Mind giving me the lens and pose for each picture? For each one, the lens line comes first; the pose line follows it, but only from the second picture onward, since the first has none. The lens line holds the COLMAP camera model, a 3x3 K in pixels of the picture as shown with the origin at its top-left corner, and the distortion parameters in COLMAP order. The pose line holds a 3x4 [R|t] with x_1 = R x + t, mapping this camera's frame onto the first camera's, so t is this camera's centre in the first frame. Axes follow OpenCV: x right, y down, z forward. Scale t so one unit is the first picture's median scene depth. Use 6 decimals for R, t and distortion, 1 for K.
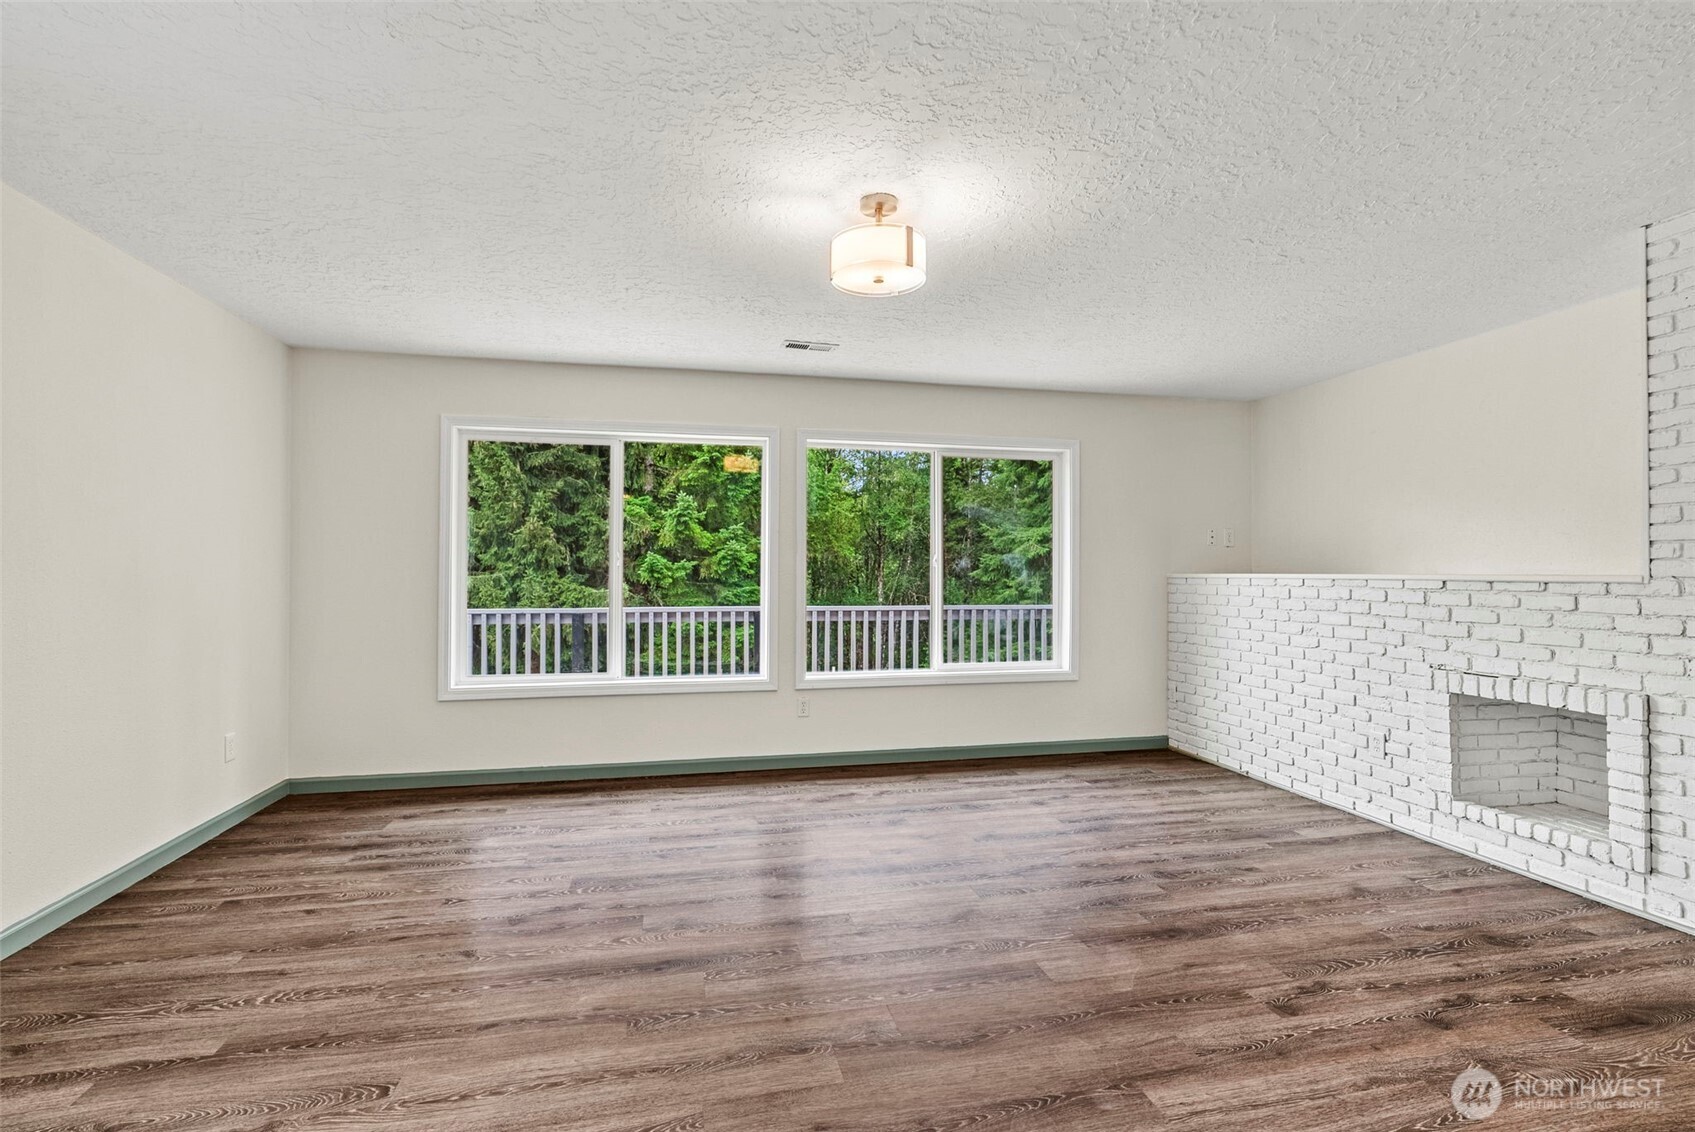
lens RADIAL K [[786.3, 0, 847.5], [0, 786.3, 566.0], [0, 0, 1]] dist [-0.003118, 0.000576]
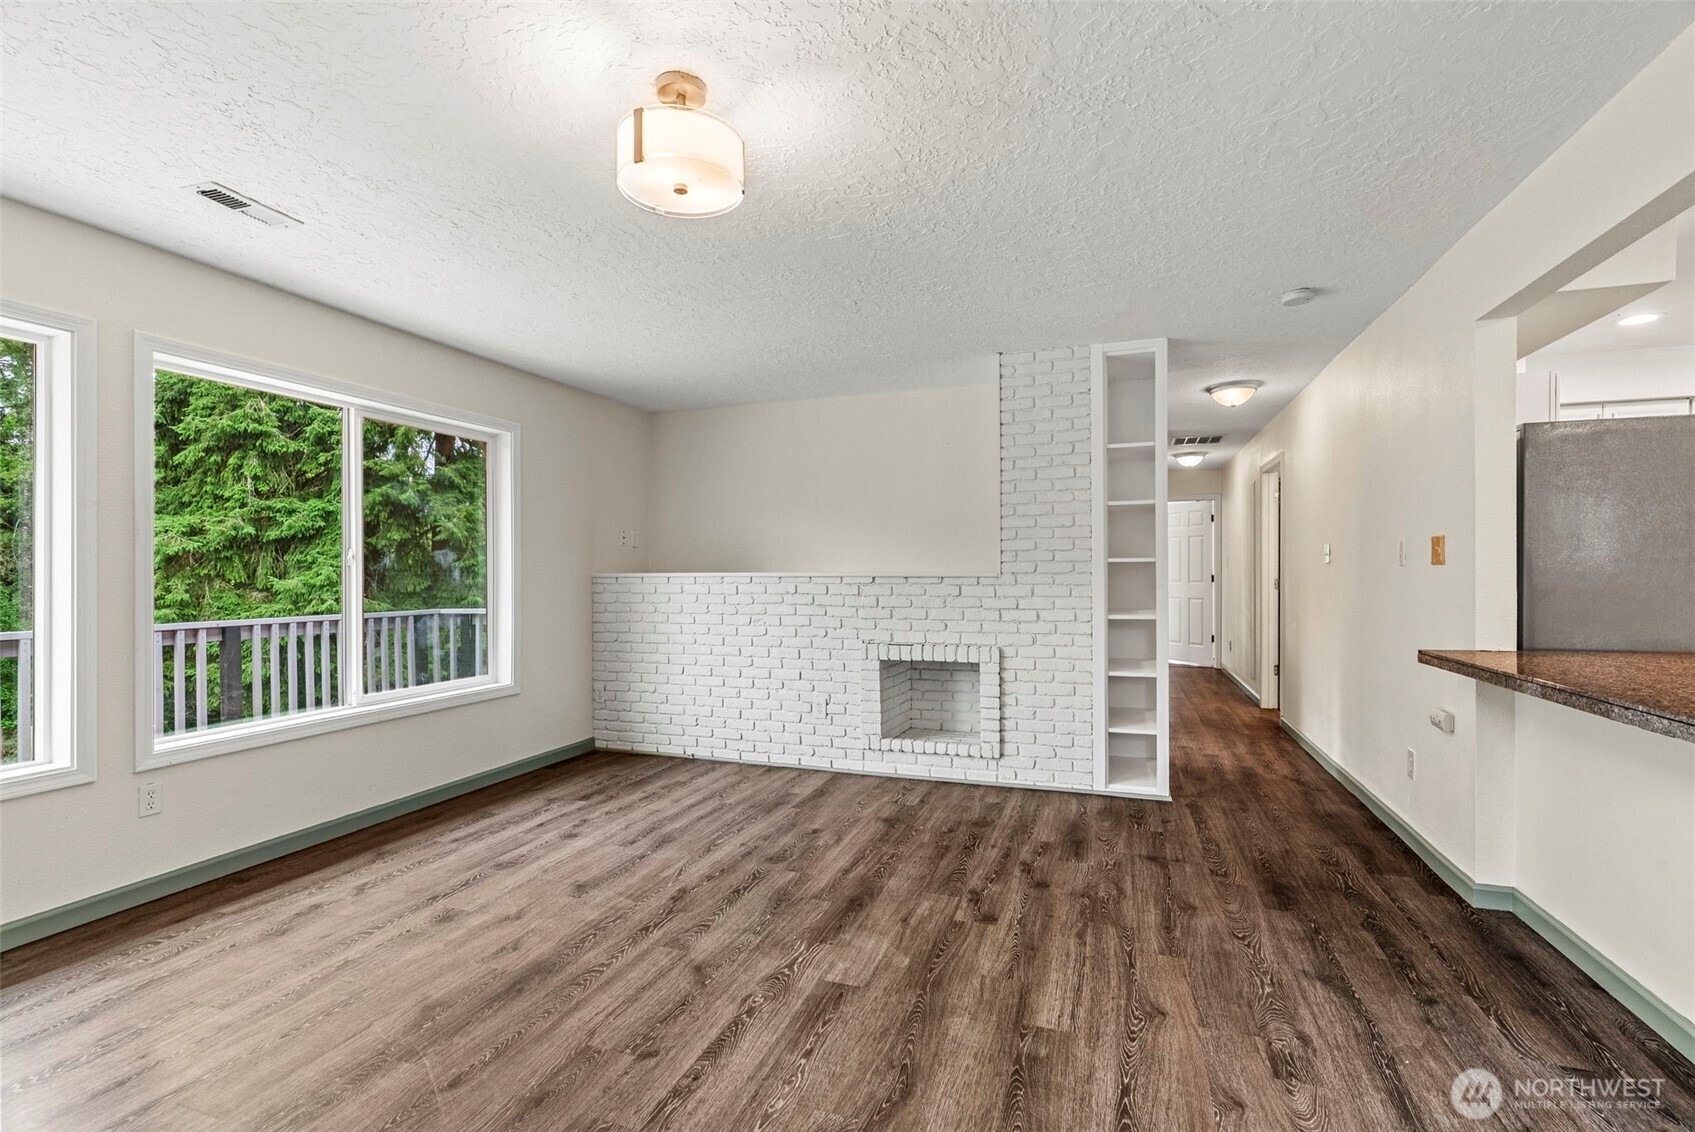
lens RADIAL K [[768.8, 0, 846.2], [0, 768.8, 572.0], [0, 0, 1]] dist [-0.010070, 0.000911]
pose [[0.528800, -0.003632, 0.848739, -0.382995], [-0.002528, 0.999980, 0.005854, 0.002883], [-0.848743, -0.005241, 0.528780, 0.350523]]
